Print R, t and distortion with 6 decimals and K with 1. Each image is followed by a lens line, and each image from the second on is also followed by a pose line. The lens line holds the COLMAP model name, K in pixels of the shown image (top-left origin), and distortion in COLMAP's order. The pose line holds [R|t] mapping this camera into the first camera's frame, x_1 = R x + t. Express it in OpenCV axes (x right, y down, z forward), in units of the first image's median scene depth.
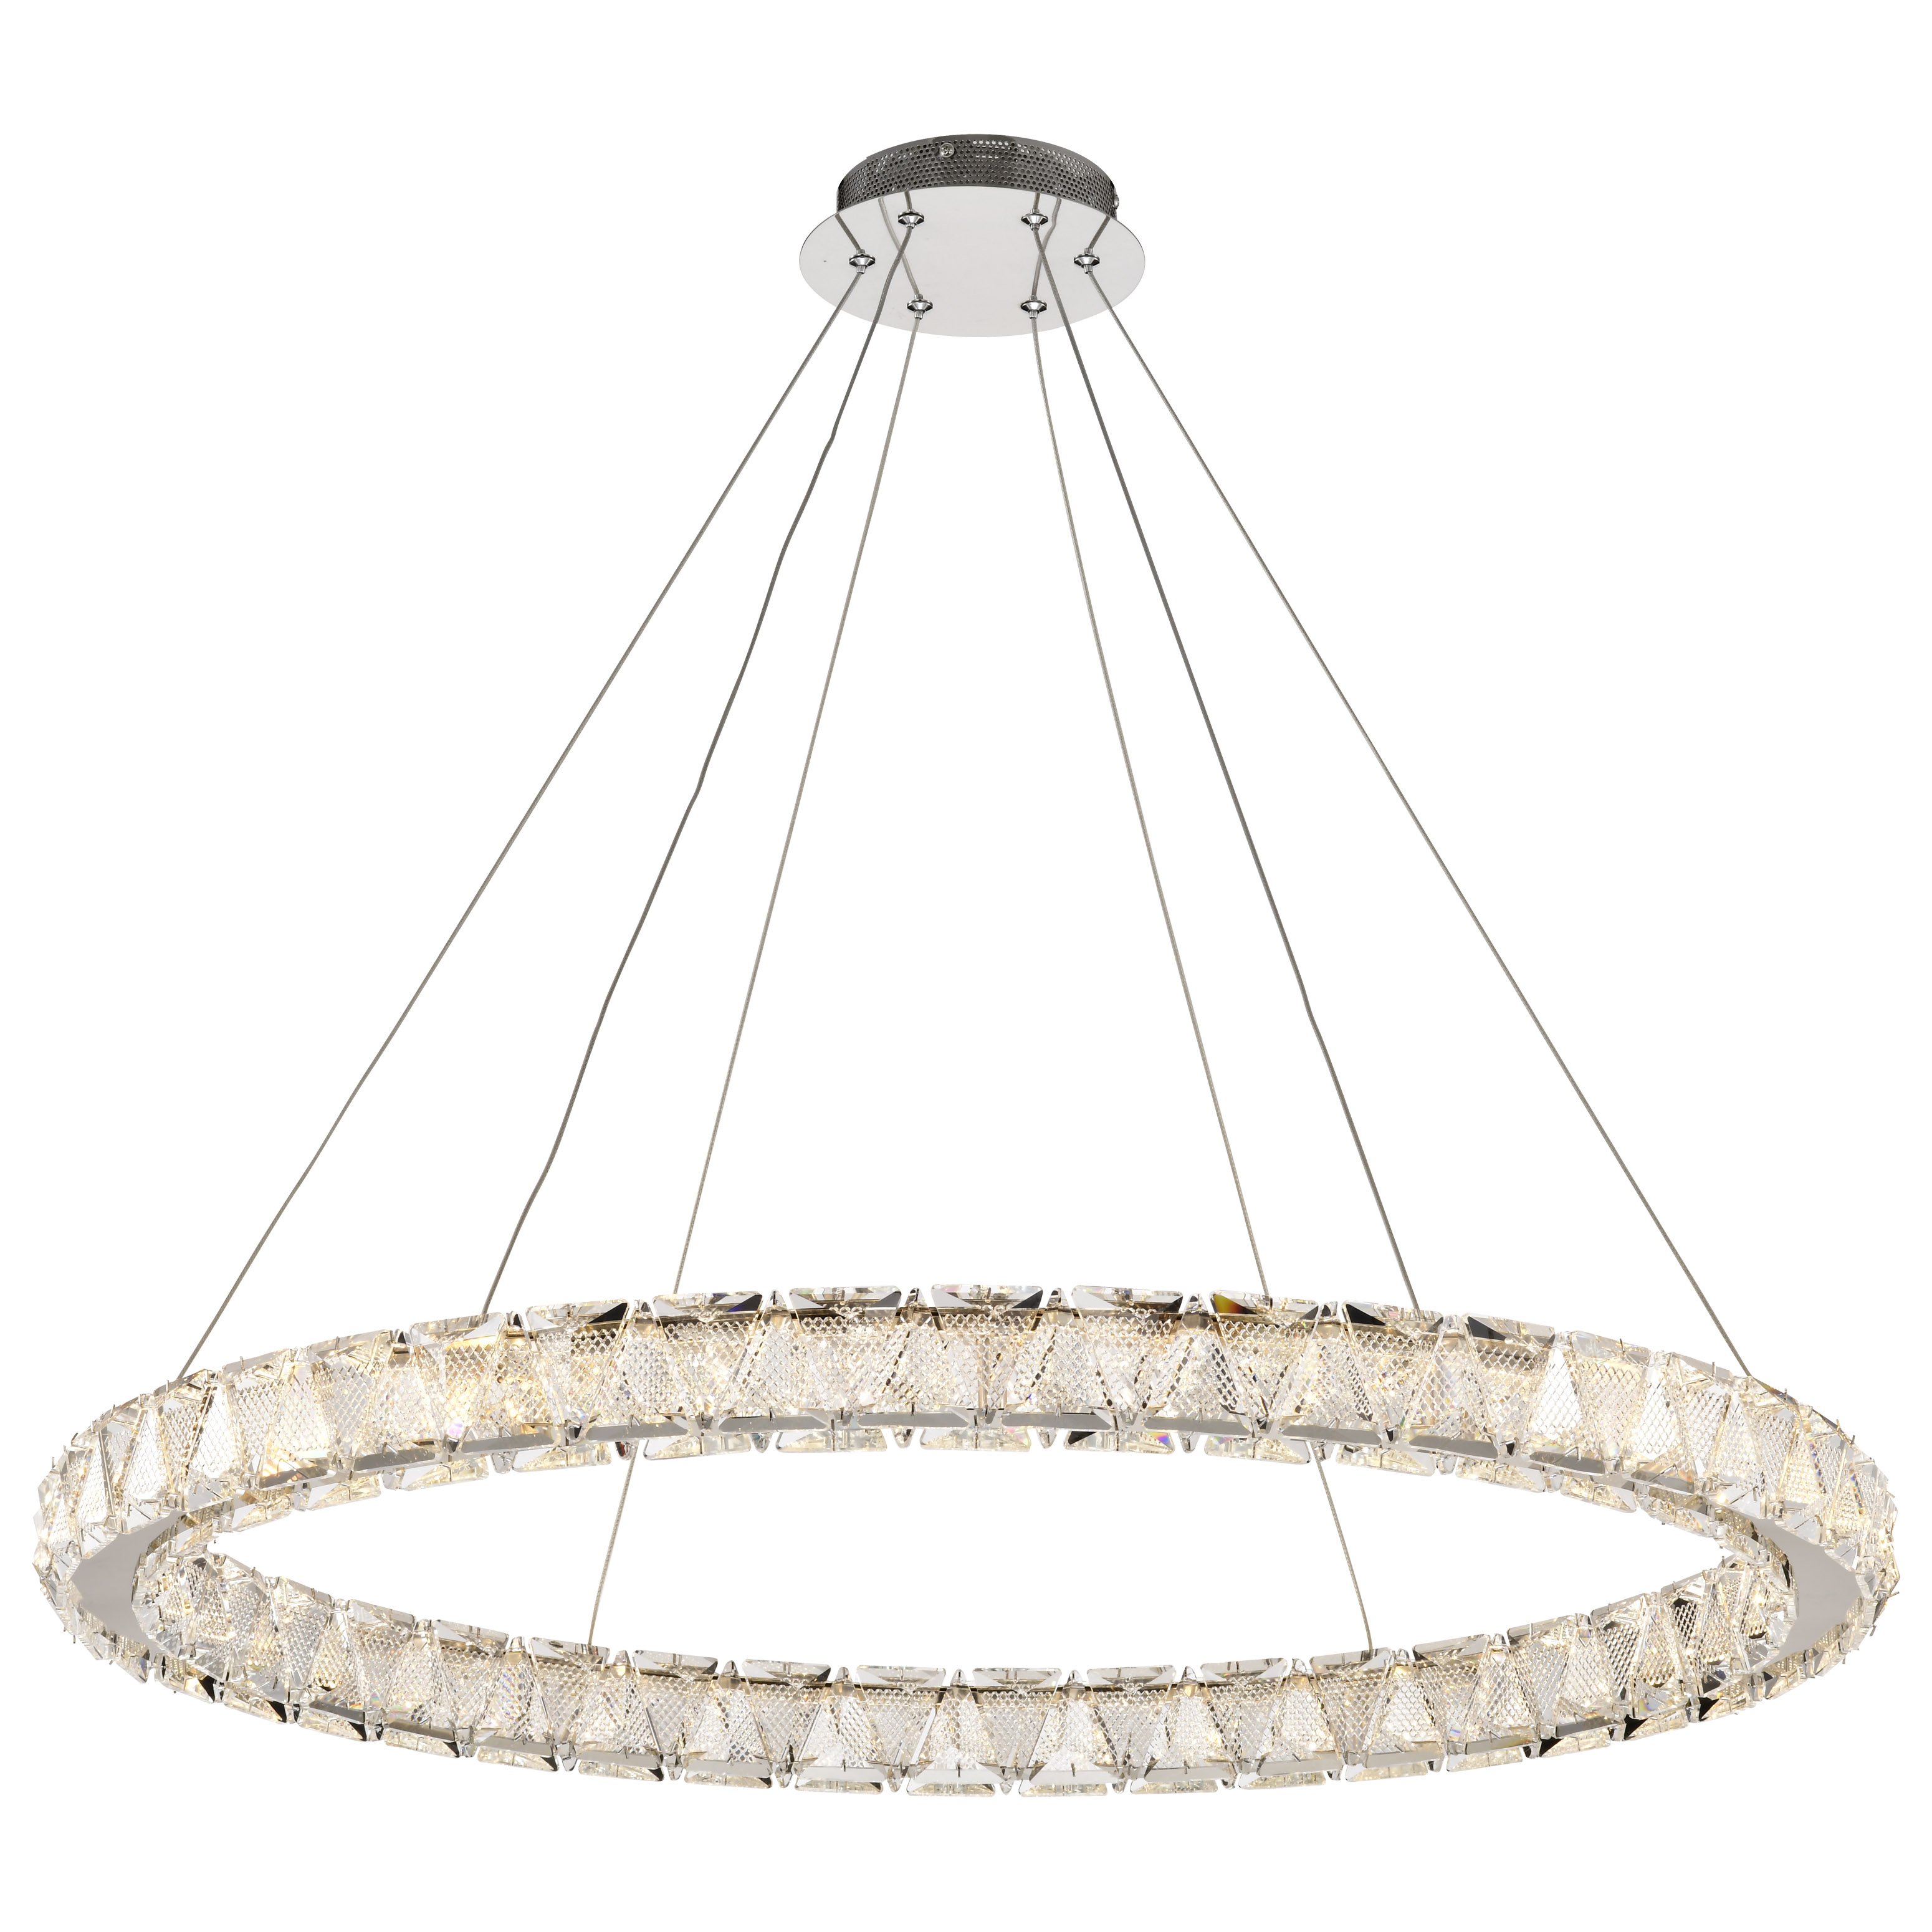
lens RADIAL K [[6073.9, 0, 964.9], [0, 6073.9, 1026.0], [0, 0, 1]] dist [-0.061469, 0.413433]
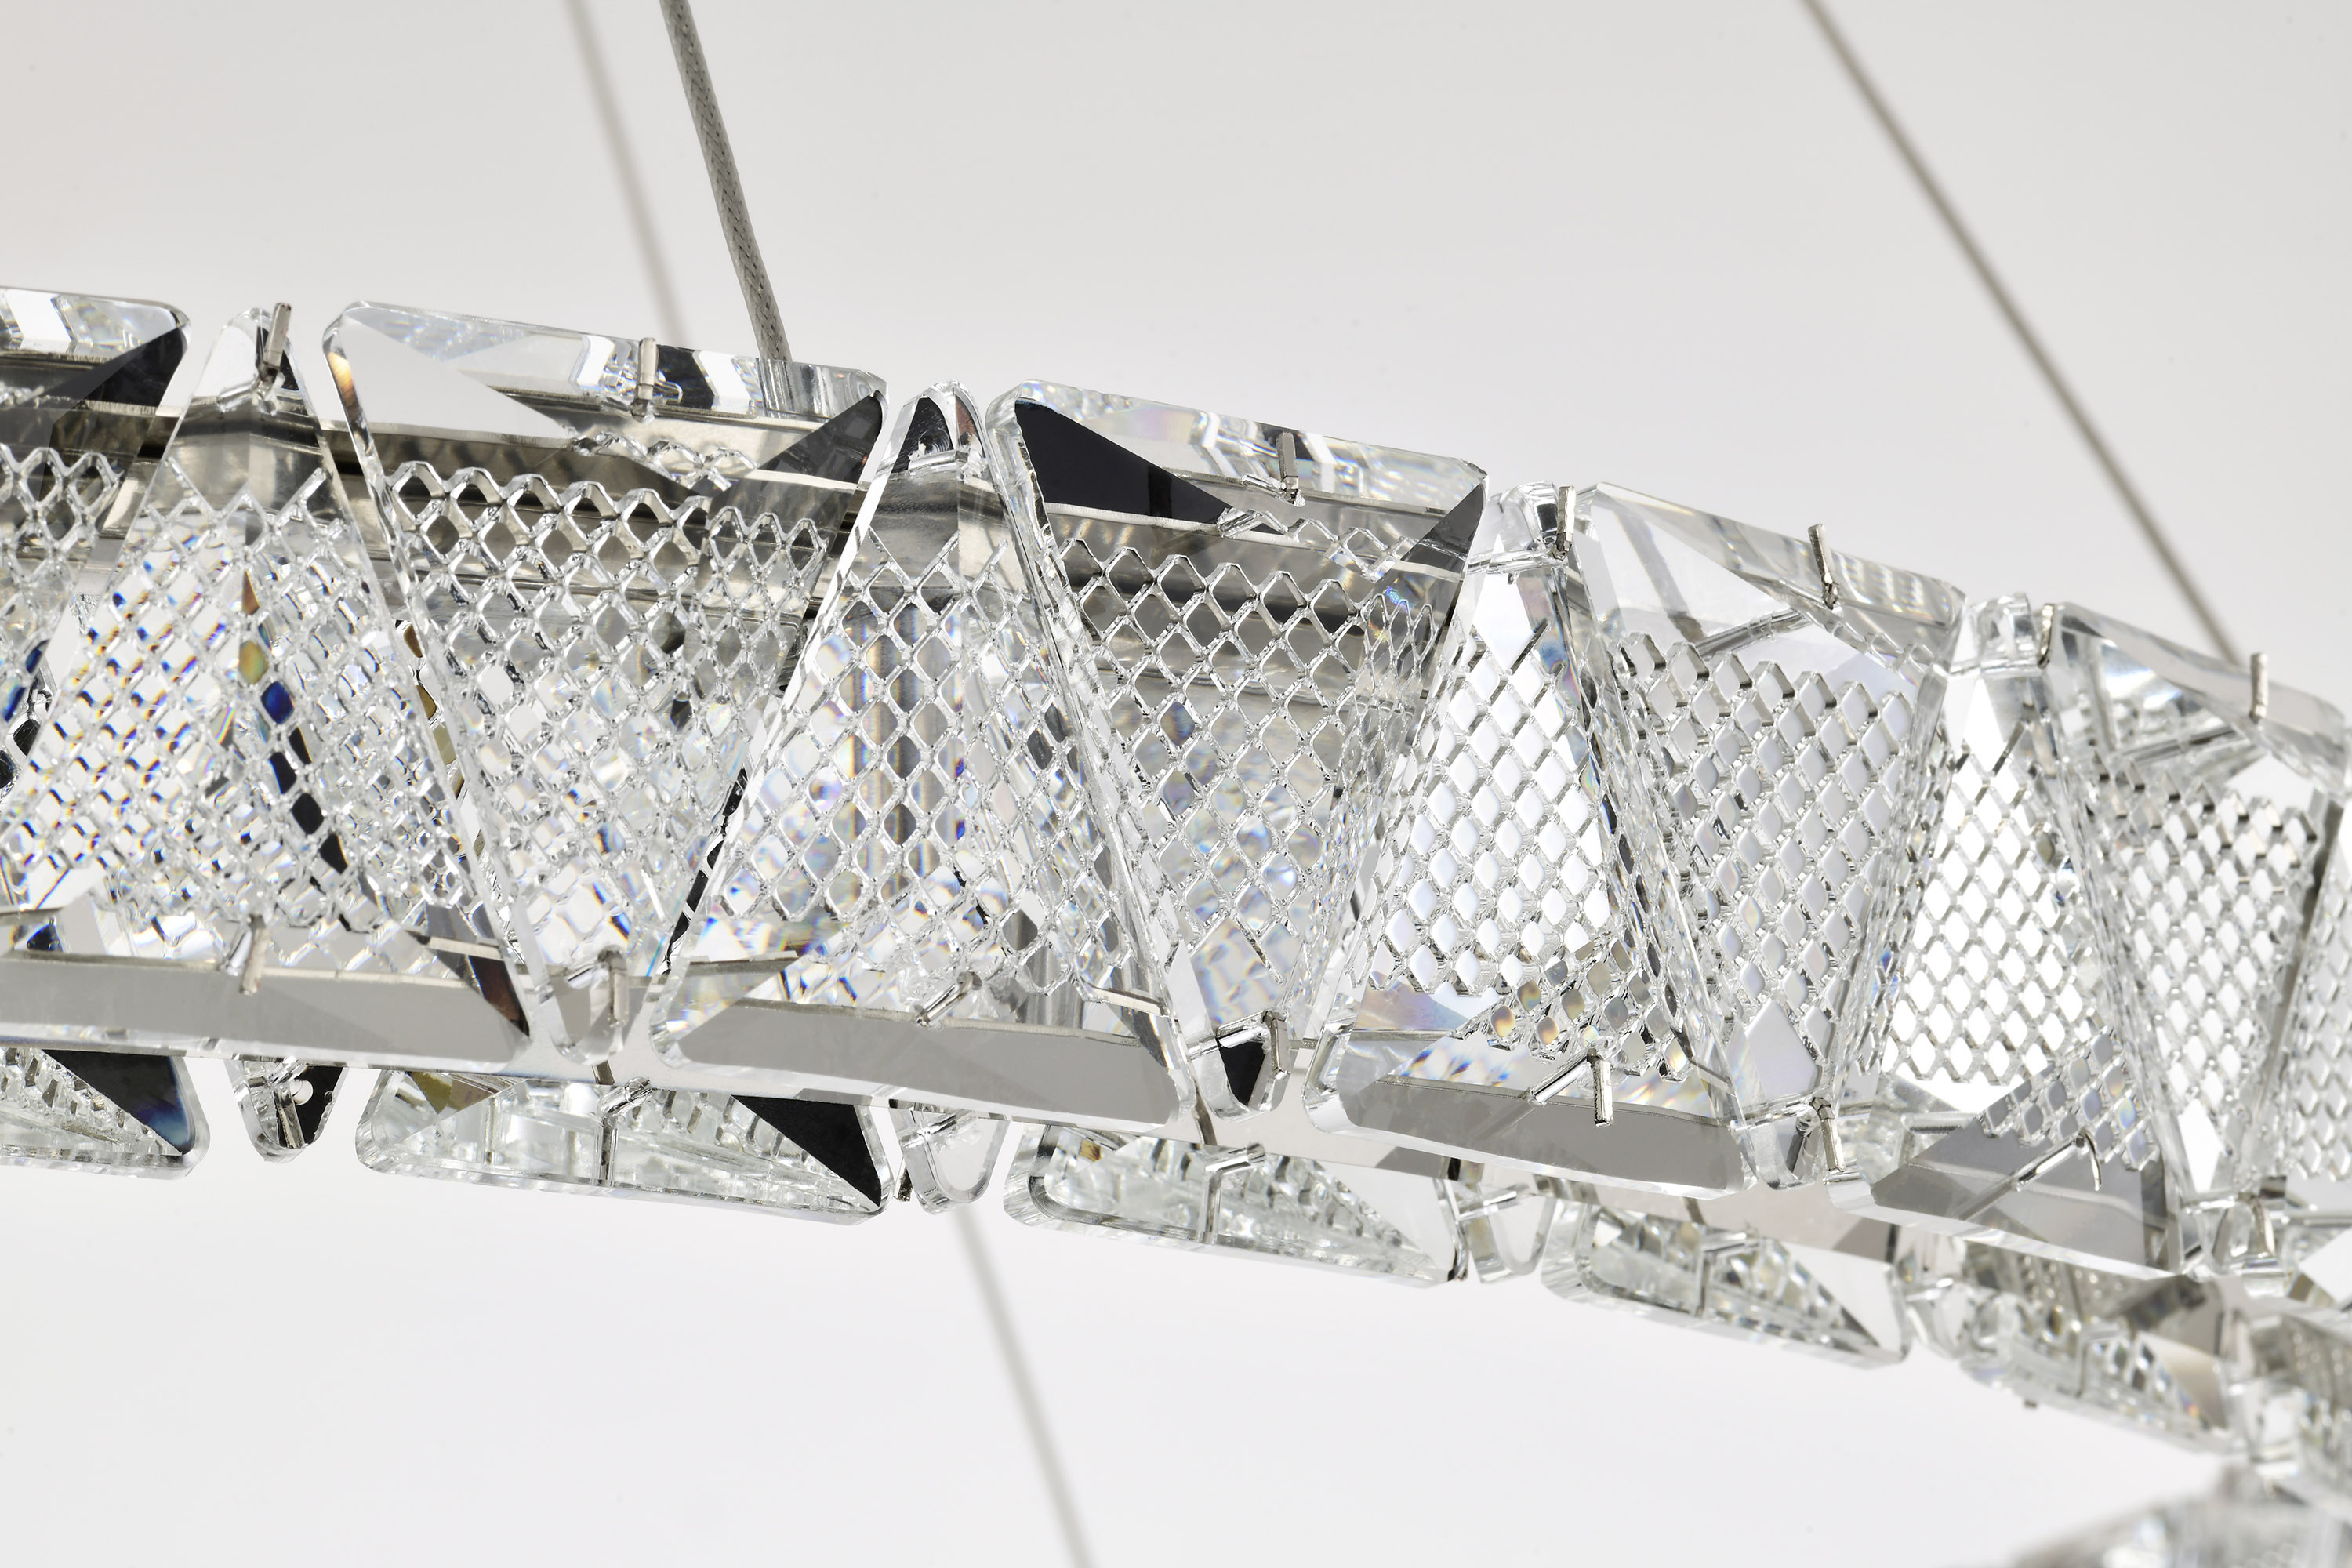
lens RADIAL K [[7399.8, 0, 1176.0], [0, 7399.8, 784.0], [0, 0, 1]] dist [0.023682, -0.086055]
pose [[0.999770, -0.020778, 0.005244, 0.073414], [0.020669, 0.999585, 0.020072, 0.047230], [-0.005659, -0.019959, 0.999785, 0.647186]]
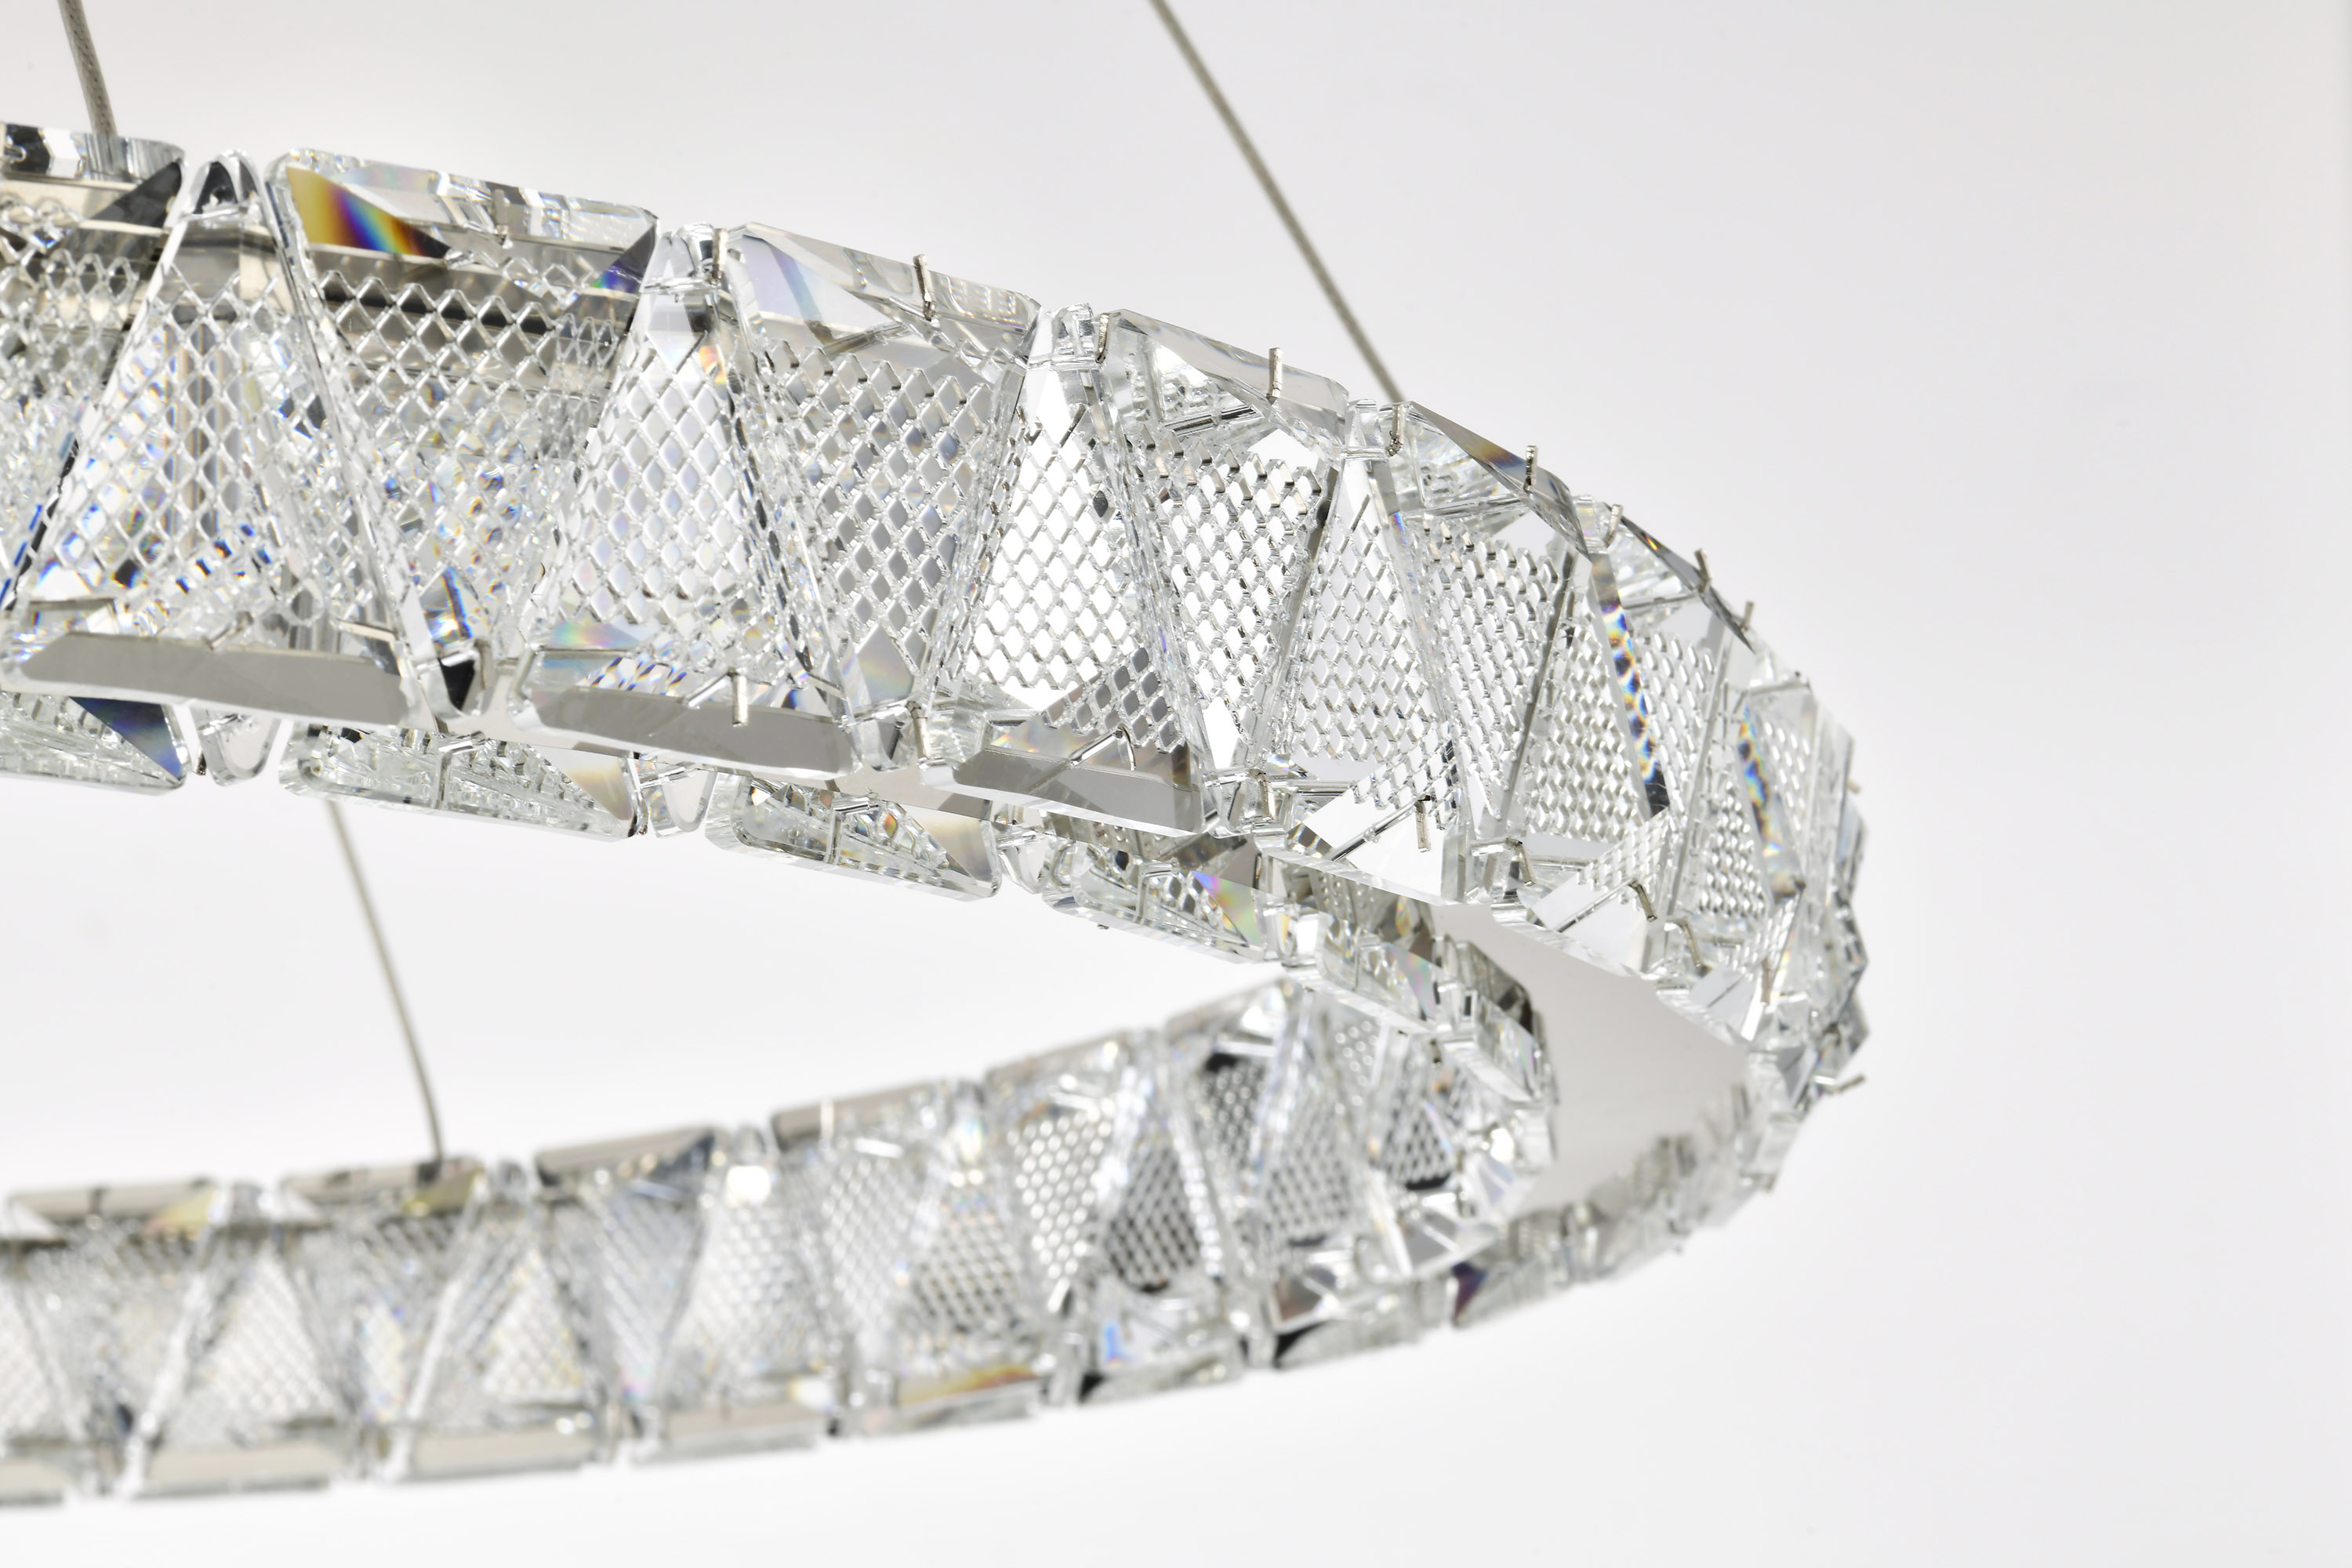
lens RADIAL K [[6810.1, 0, 1176.0], [0, 6810.1, 784.0], [0, 0, 1]] dist [-0.042769, -1.622720]
pose [[0.995667, -0.011831, 0.092236, 0.079118], [0.002433, 0.994848, 0.101353, 0.038328], [-0.092959, -0.100689, 0.990566, 0.607518]]
